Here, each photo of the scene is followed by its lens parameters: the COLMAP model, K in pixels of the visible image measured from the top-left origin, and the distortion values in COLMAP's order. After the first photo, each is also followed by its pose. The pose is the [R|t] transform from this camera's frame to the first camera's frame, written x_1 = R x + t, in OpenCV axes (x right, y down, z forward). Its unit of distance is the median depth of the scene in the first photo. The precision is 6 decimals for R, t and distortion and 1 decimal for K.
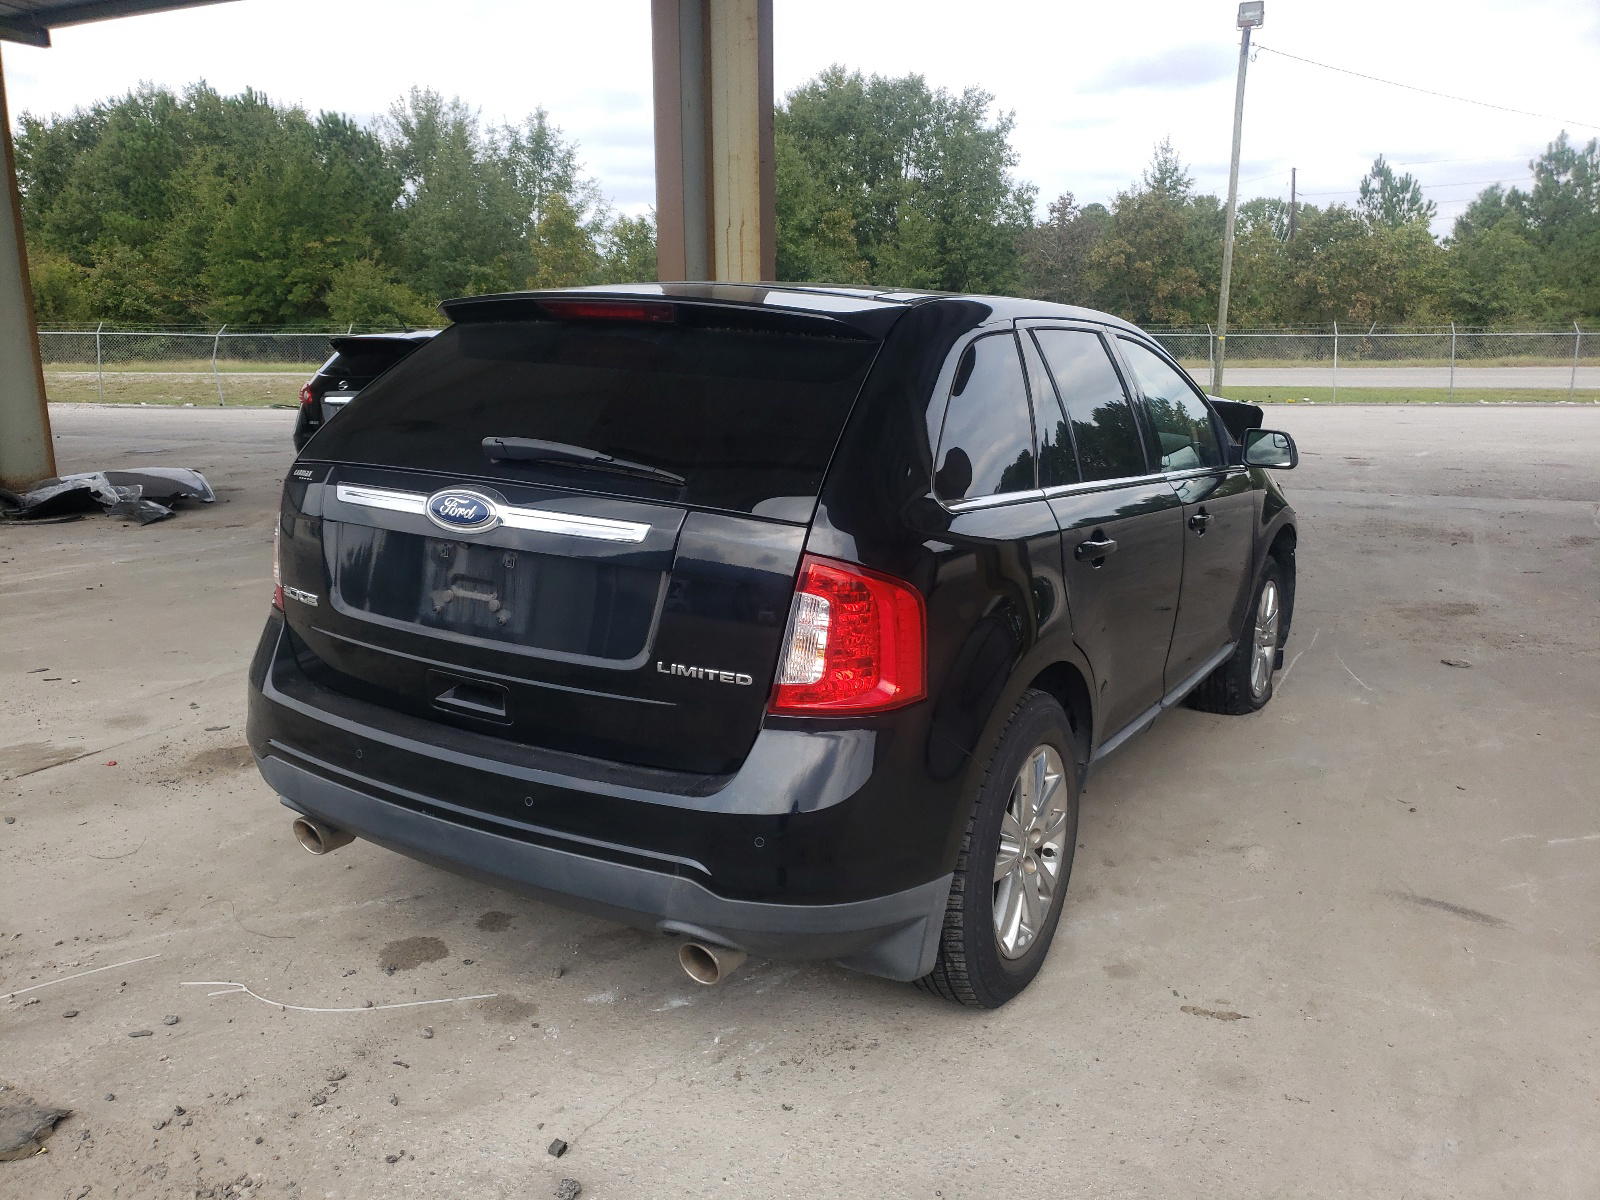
lens RADIAL K [[1200.6, 0, 800.0], [0, 1200.6, 600.0], [0, 0, 1]] dist [0.024721, 0.002257]
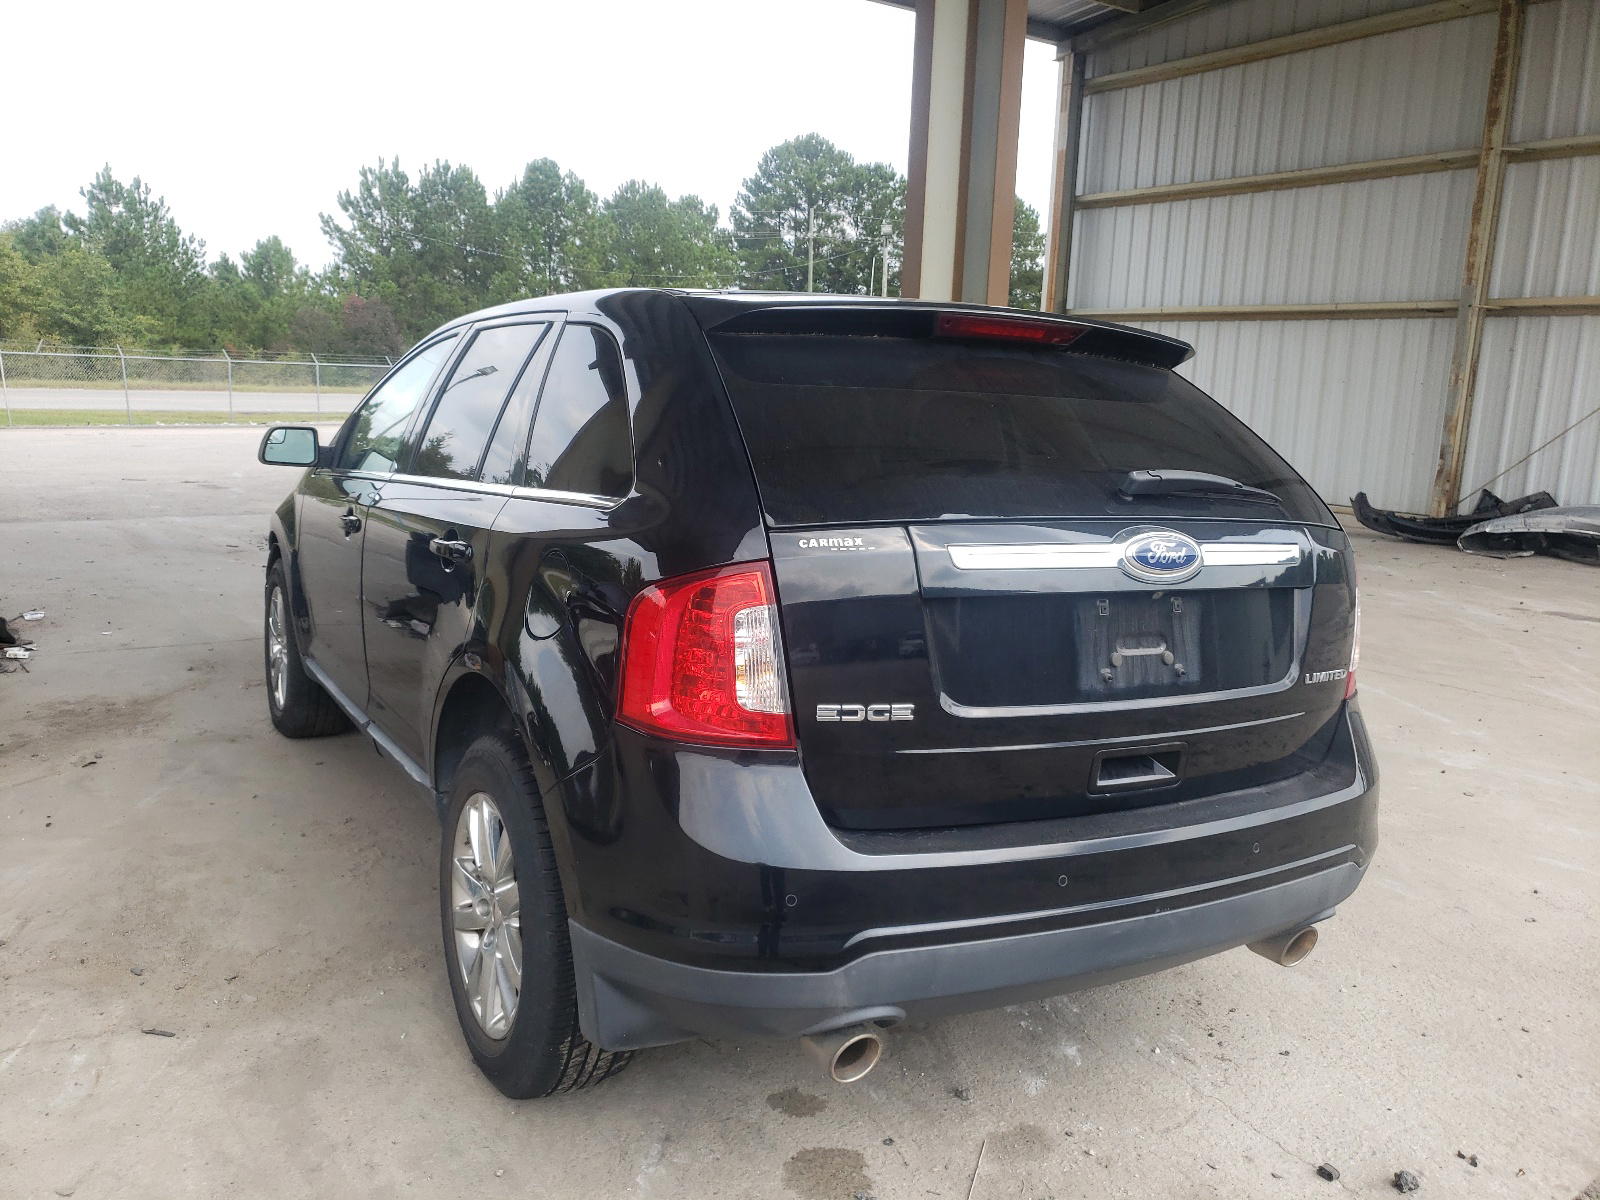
lens RADIAL K [[1185.5, 0, 800.0], [0, 1185.5, 600.0], [0, 0, 1]] dist [-0.001507, 0.001312]
pose [[0.530530, -0.130099, 0.837623, -1.133365], [0.142308, 0.987797, 0.063289, -0.132510], [-0.835636, 0.085624, 0.542570, 0.747747]]
